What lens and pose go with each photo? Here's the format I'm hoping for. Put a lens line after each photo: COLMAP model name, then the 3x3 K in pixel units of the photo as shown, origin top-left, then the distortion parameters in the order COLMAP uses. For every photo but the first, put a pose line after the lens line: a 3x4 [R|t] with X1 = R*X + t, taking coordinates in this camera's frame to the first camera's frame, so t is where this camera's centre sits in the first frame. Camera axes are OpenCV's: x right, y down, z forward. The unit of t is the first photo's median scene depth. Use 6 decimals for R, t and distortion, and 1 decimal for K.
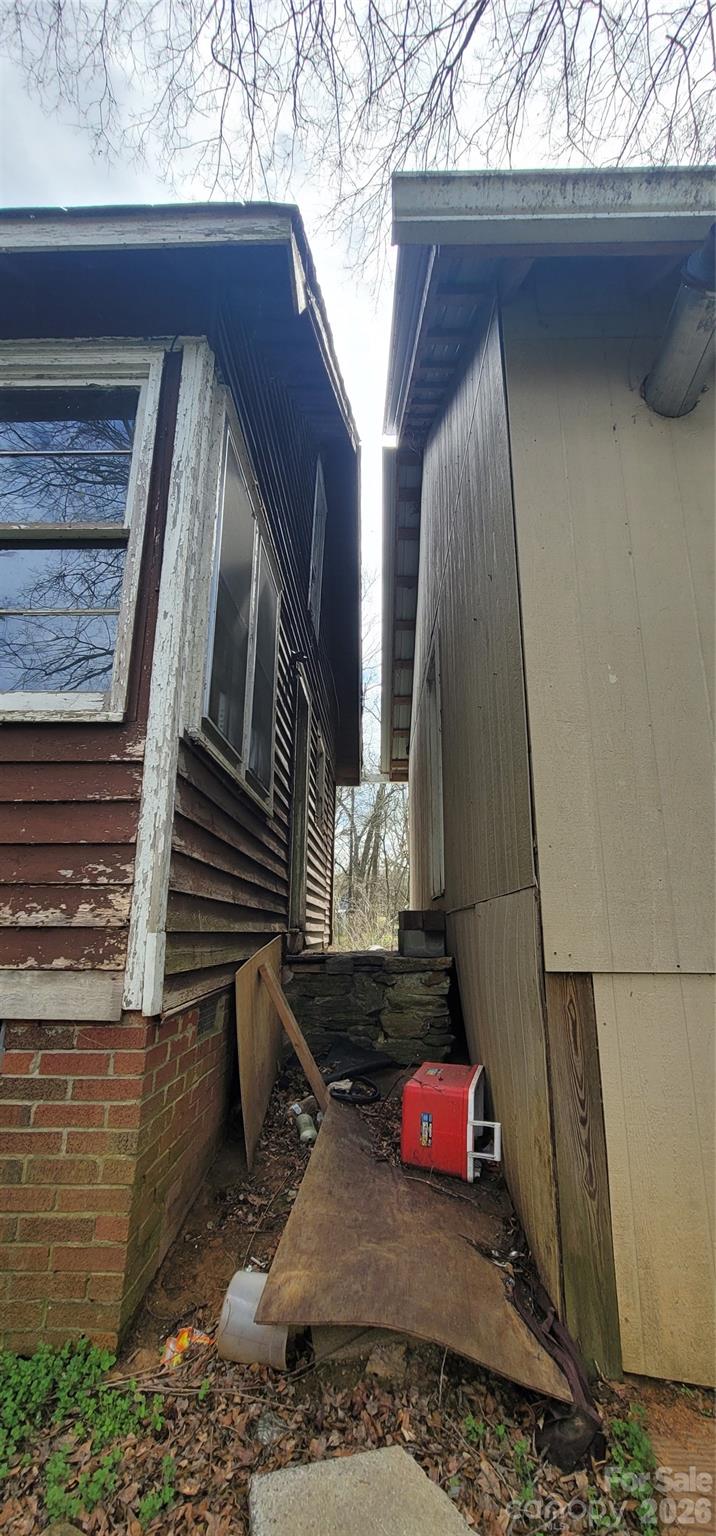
lens RADIAL K [[630.2, 0, 363.3], [0, 630.2, 762.7], [0, 0, 1]] dist [-0.007880, -0.000323]
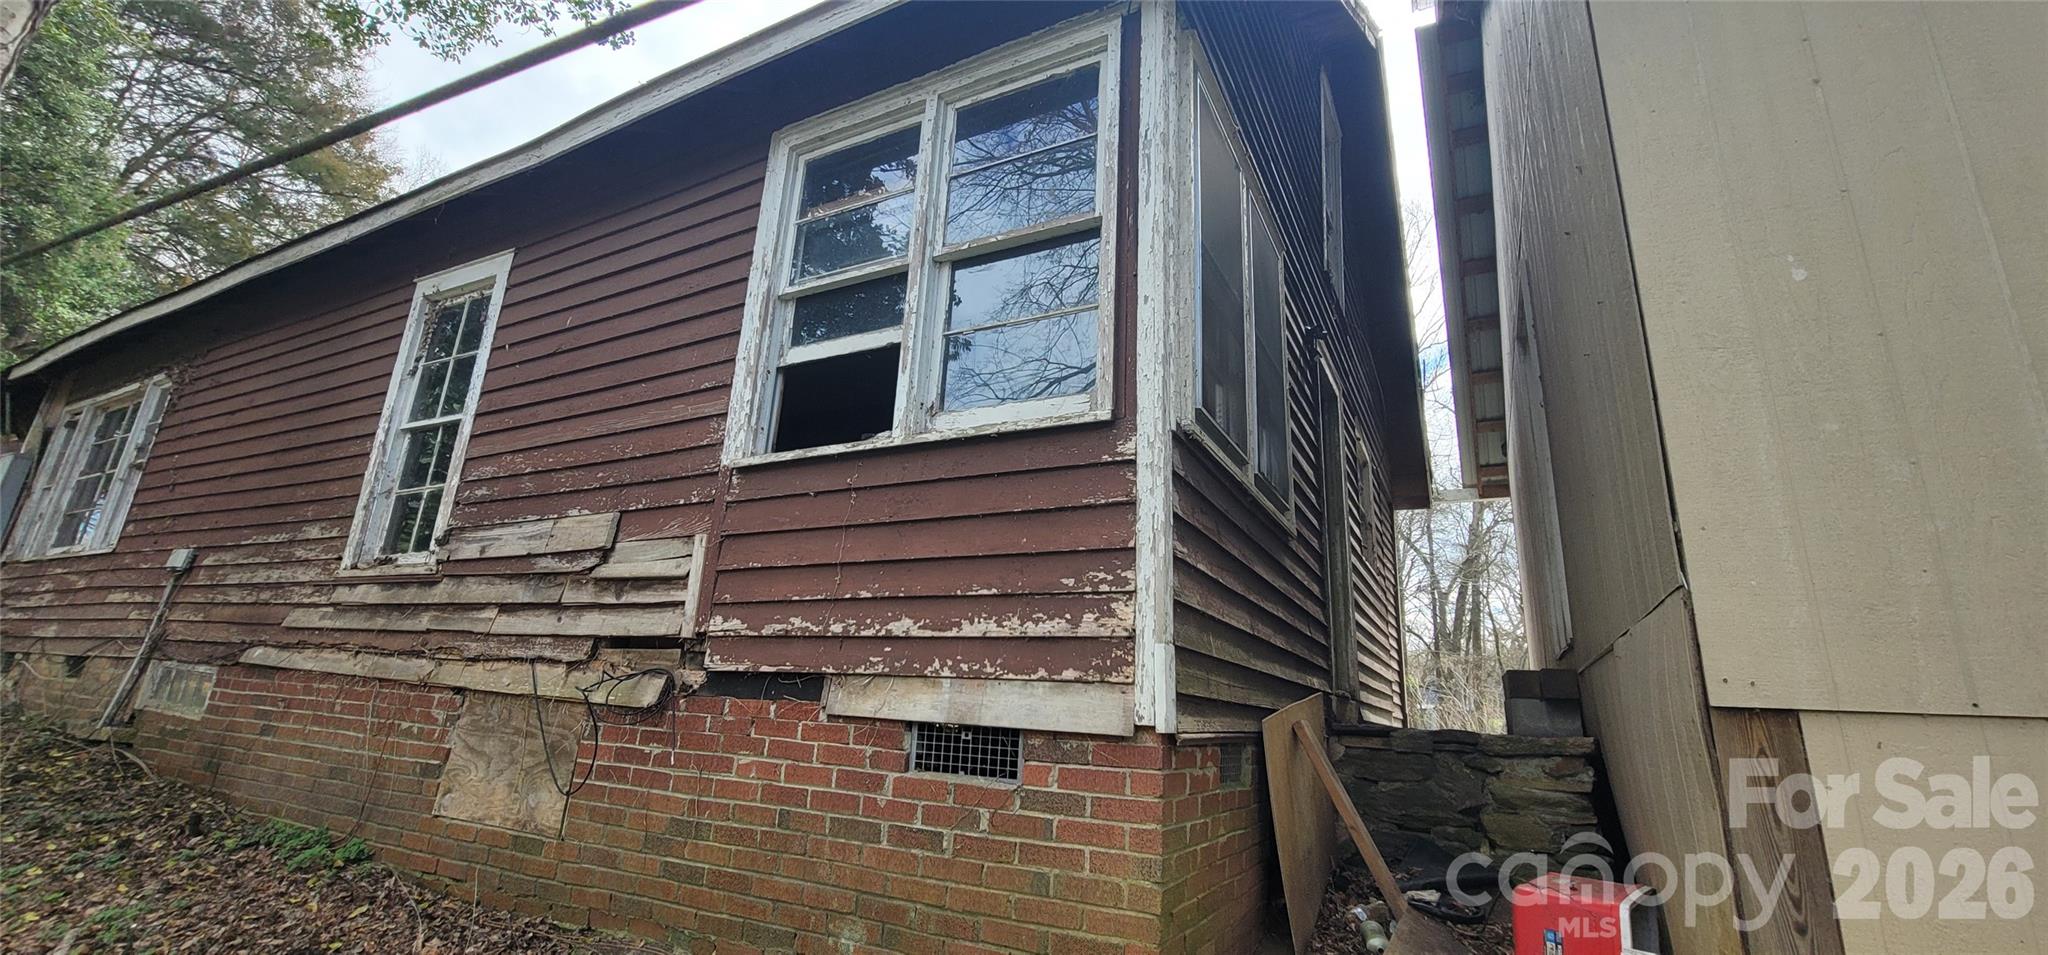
lens RADIAL K [[840.2, 0, 1013.3], [0, 840.2, 473.4], [0, 0, 1]] dist [-0.007880, -0.000323]
pose [[0.886551, -0.086121, -0.454544, 0.033737], [0.070370, 0.996191, -0.051494, 0.048217], [0.457247, 0.013666, 0.889235, -0.121174]]
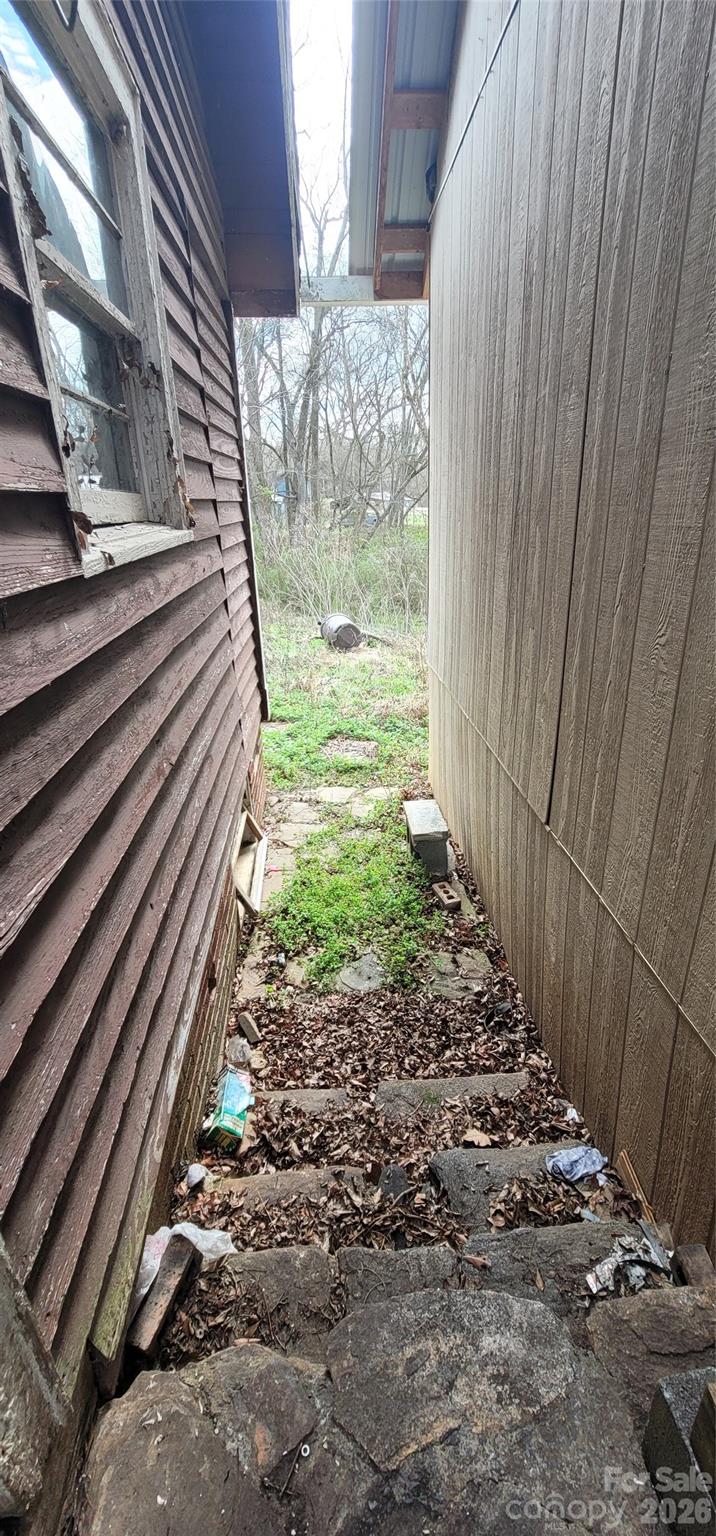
lens RADIAL K [[630.2, 0, 355.1], [0, 630.2, 764.3], [0, 0, 1]] dist [-0.007880, -0.000323]
pose [[0.996071, -0.070948, 0.052998, -0.034667], [0.024402, 0.795180, 0.605883, 0.078046], [-0.085129, -0.602209, 0.793787, 1.780478]]
